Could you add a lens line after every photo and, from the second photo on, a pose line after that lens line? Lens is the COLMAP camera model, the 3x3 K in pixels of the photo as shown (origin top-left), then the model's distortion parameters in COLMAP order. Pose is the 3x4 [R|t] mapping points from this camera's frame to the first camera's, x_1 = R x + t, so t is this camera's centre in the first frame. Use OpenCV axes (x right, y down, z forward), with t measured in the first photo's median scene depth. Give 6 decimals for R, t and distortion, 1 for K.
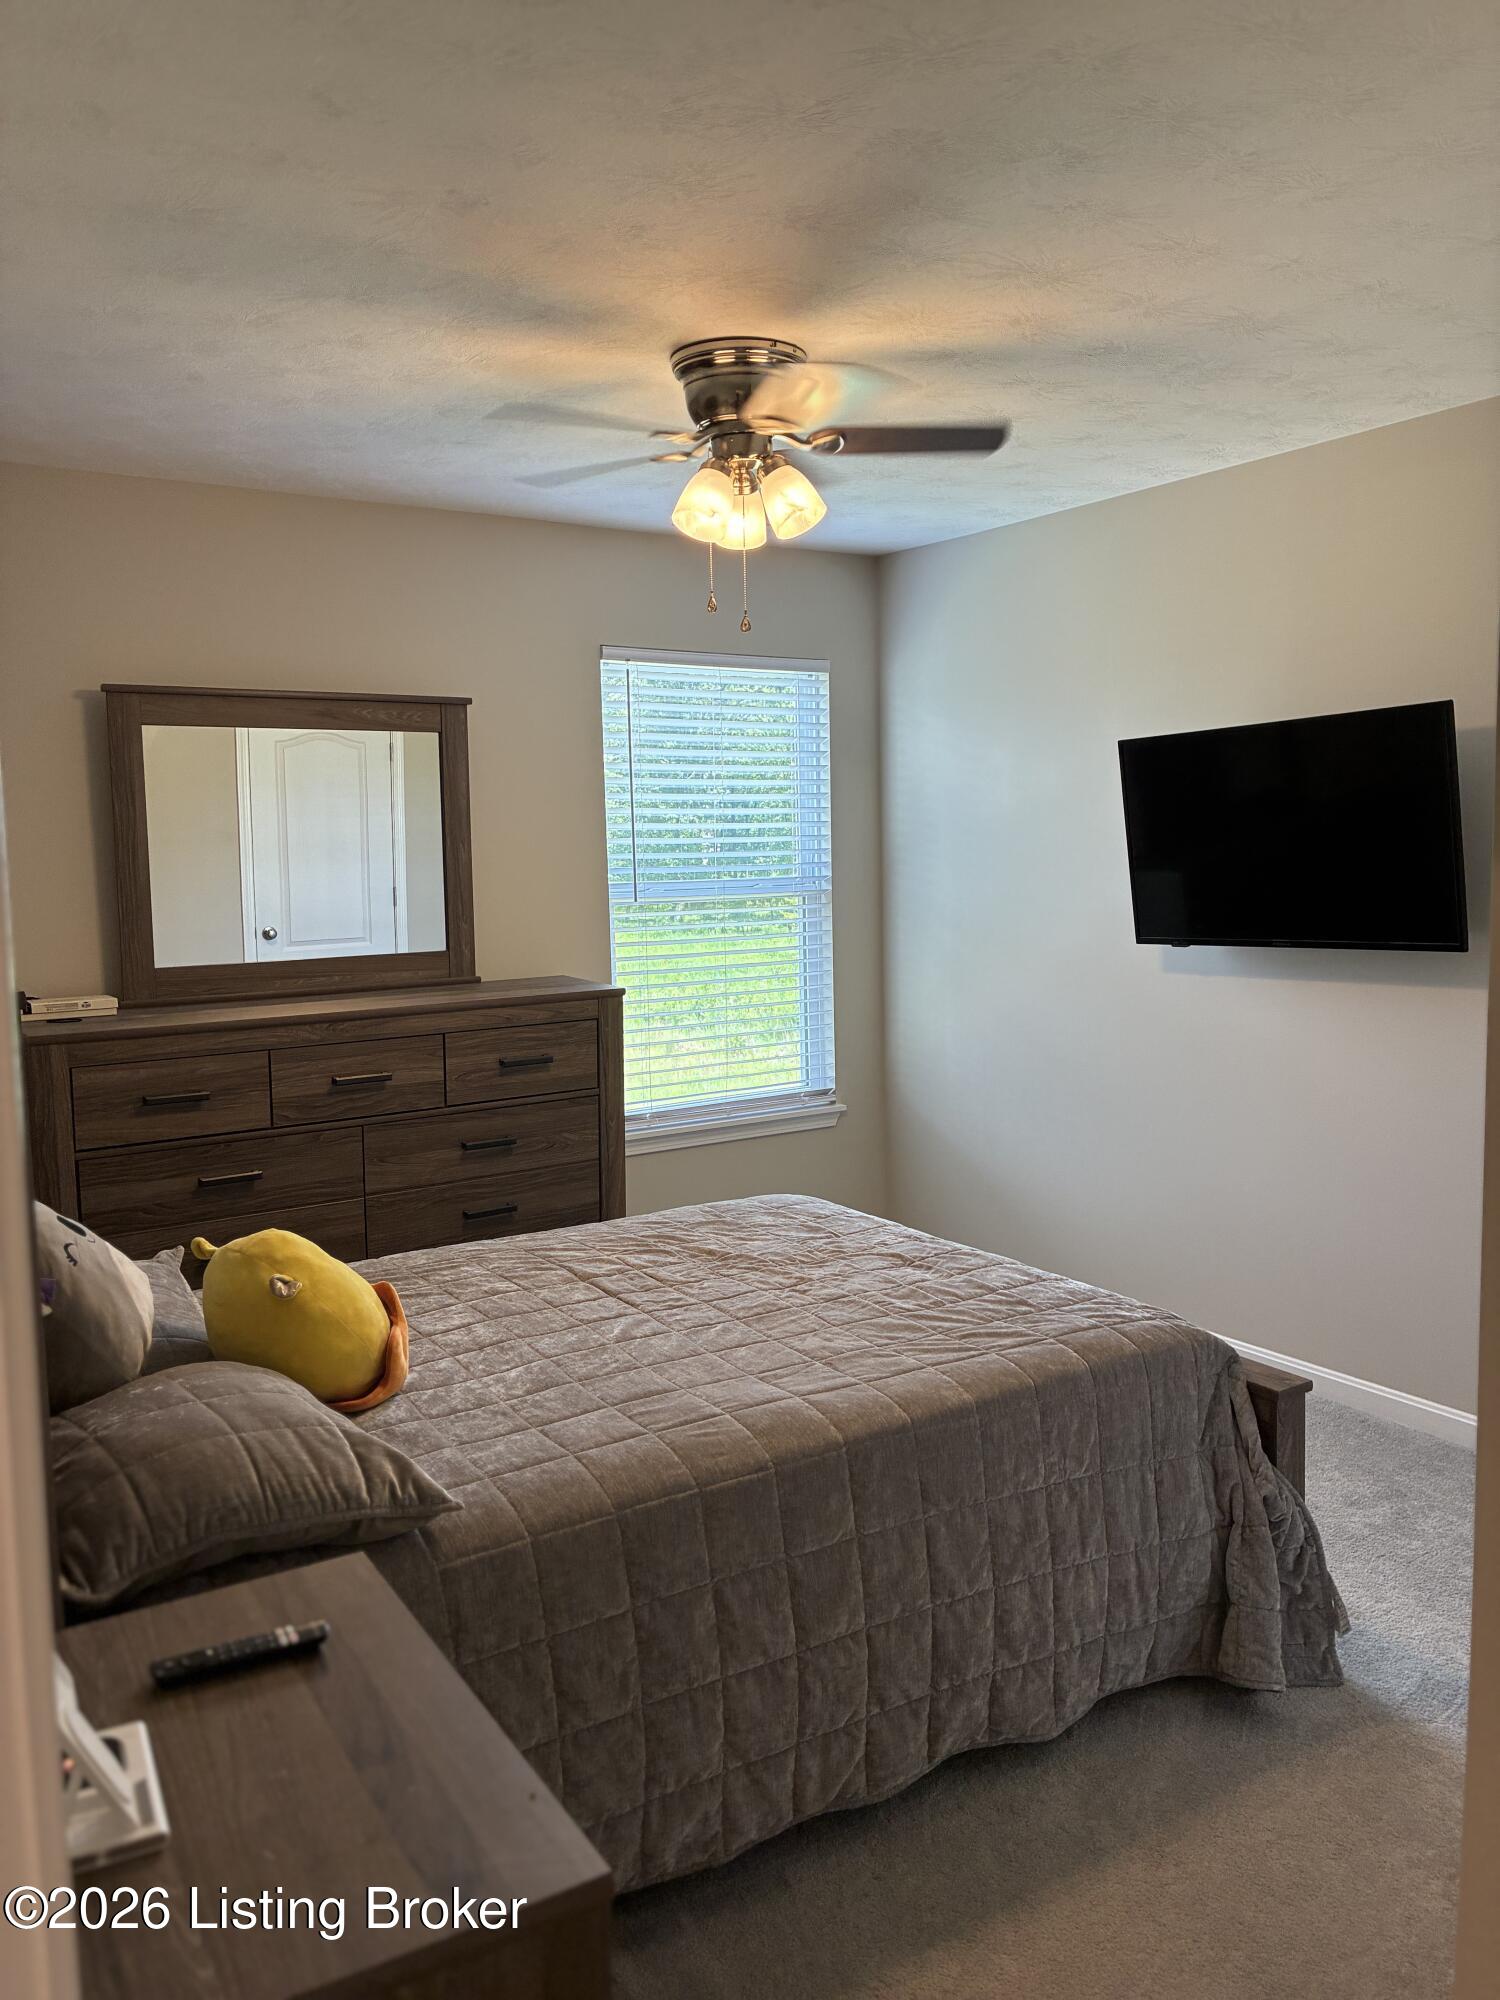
lens RADIAL K [[1530.5, 0, 751.3], [0, 1530.5, 993.7], [0, 0, 1]] dist [0.034541, -0.021391]
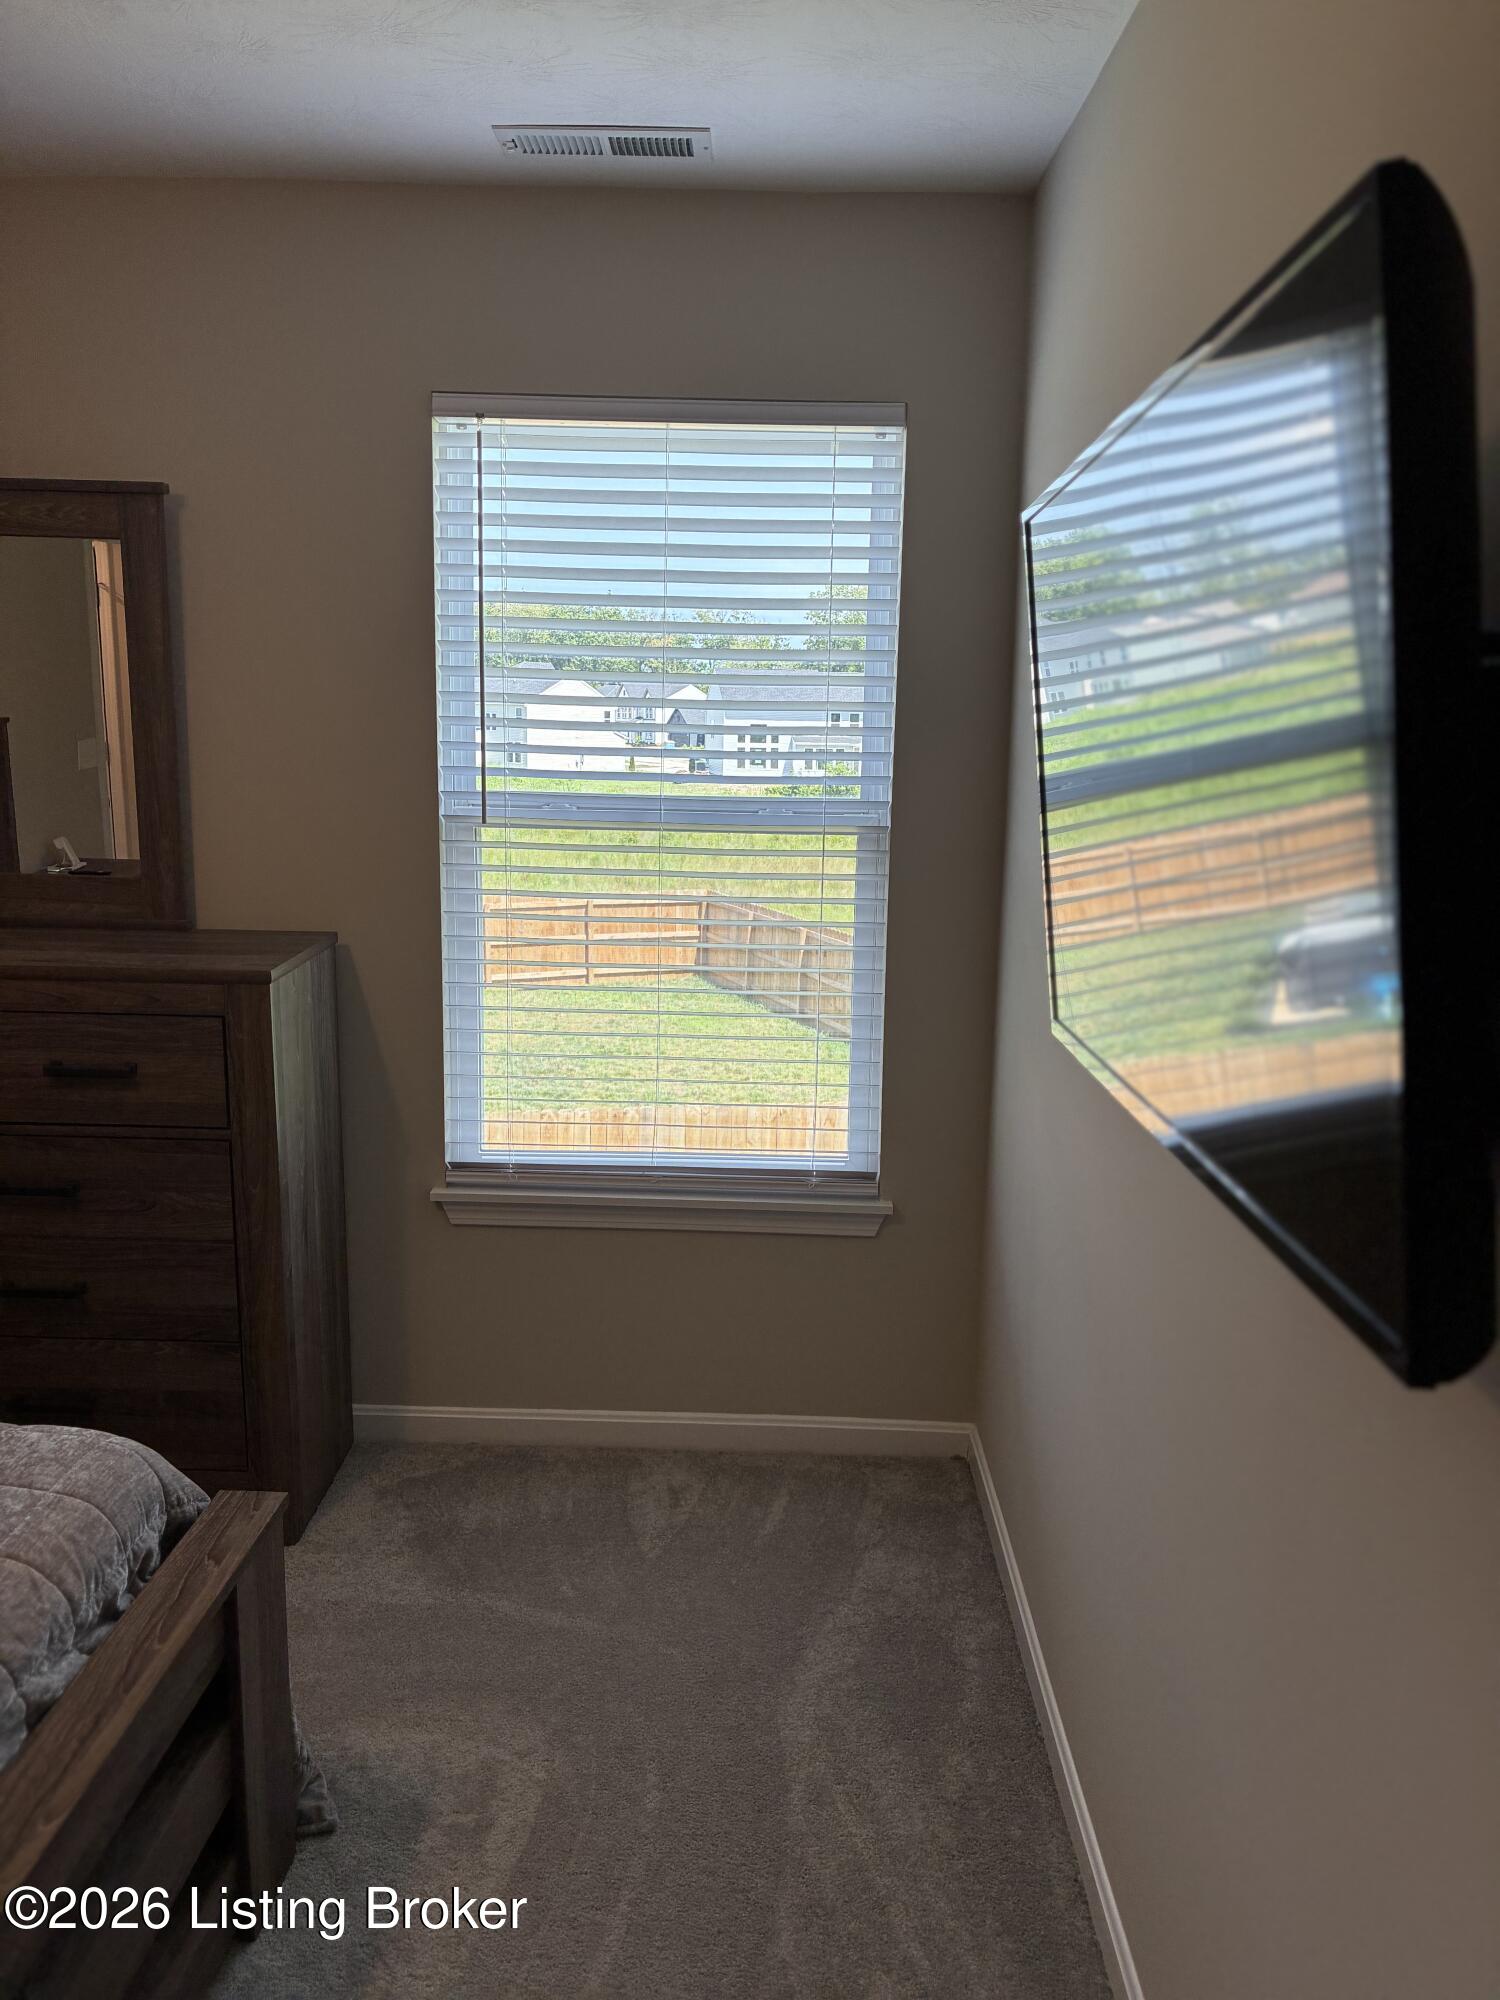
lens RADIAL K [[1530.5, 0, 749.5], [0, 1530.5, 1018.4], [0, 0, 1]] dist [0.034541, -0.021391]
pose [[0.821566, 0.137964, -0.553169, 0.376684], [-0.092667, 0.989690, 0.109206, -0.063265], [0.562532, -0.038459, 0.825881, 0.573223]]
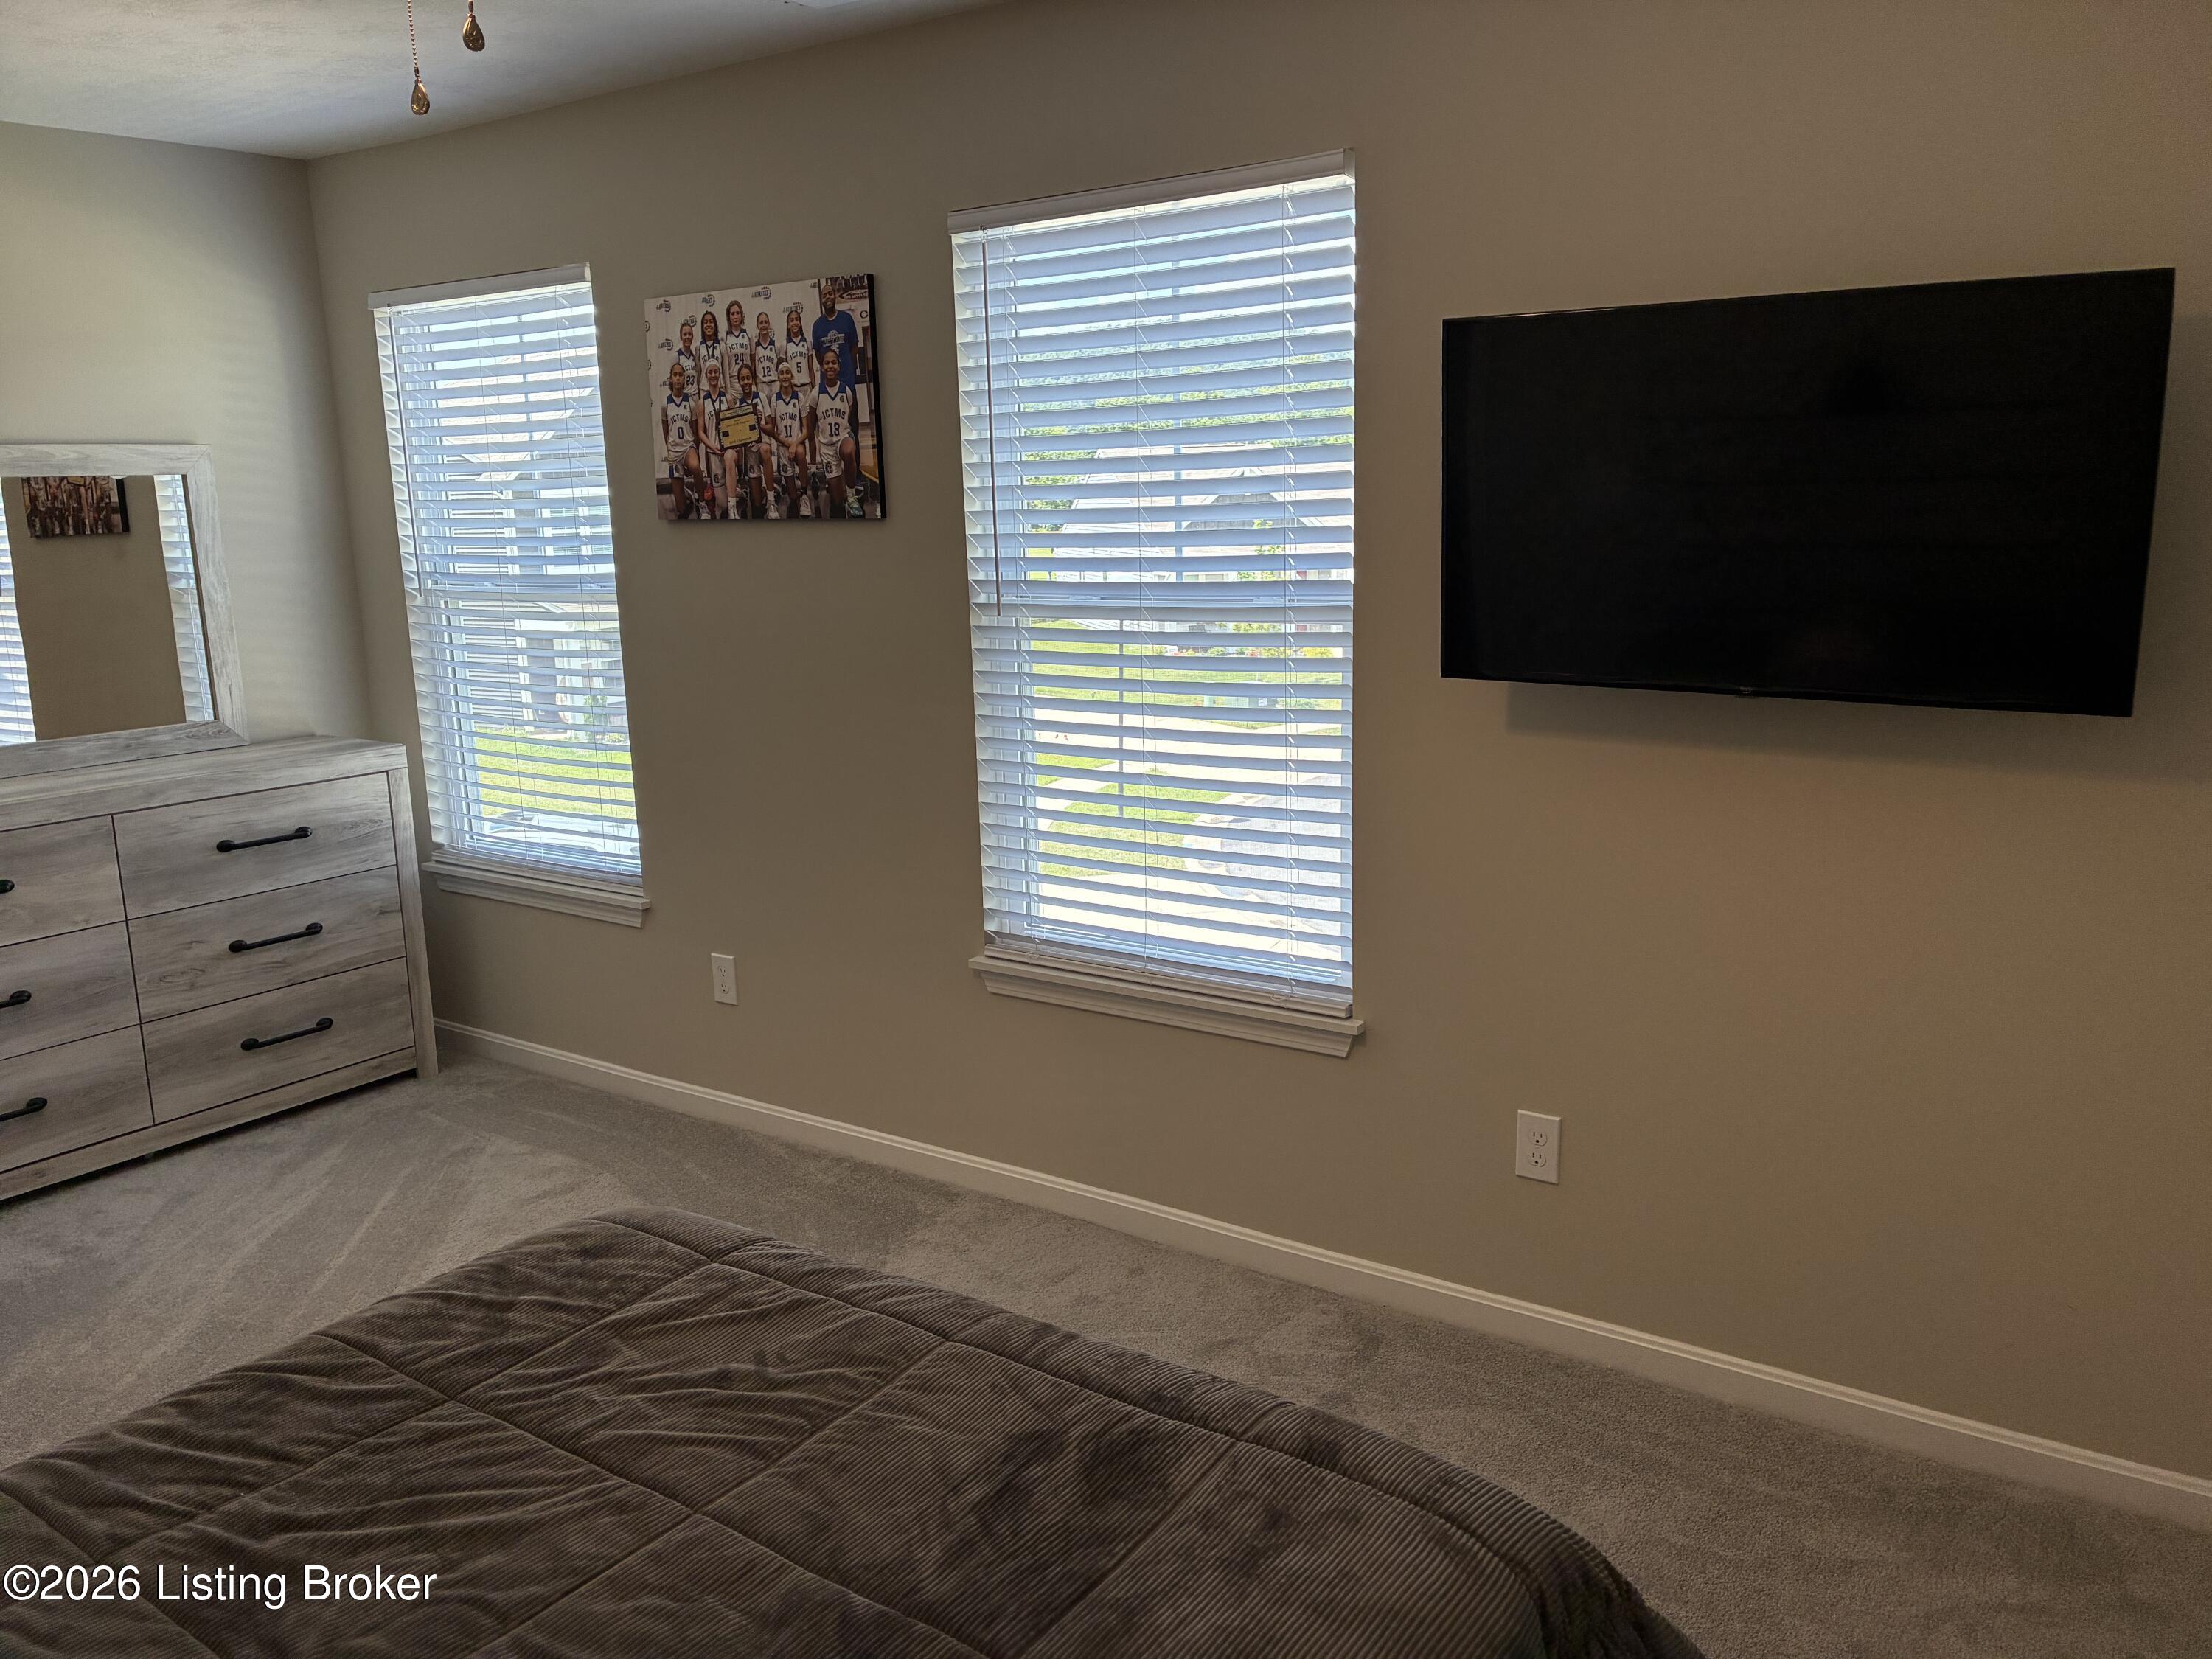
lens RADIAL K [[1692.7, 0, 1107.5], [0, 1692.7, 846.6], [0, 0, 1]] dist [0.034541, -0.021391]
pose [[0.358825, 0.190140, -0.913833, 0.636549], [-0.068221, 0.981756, 0.177485, -0.098612], [0.930908, -0.001343, 0.365250, 0.814925]]
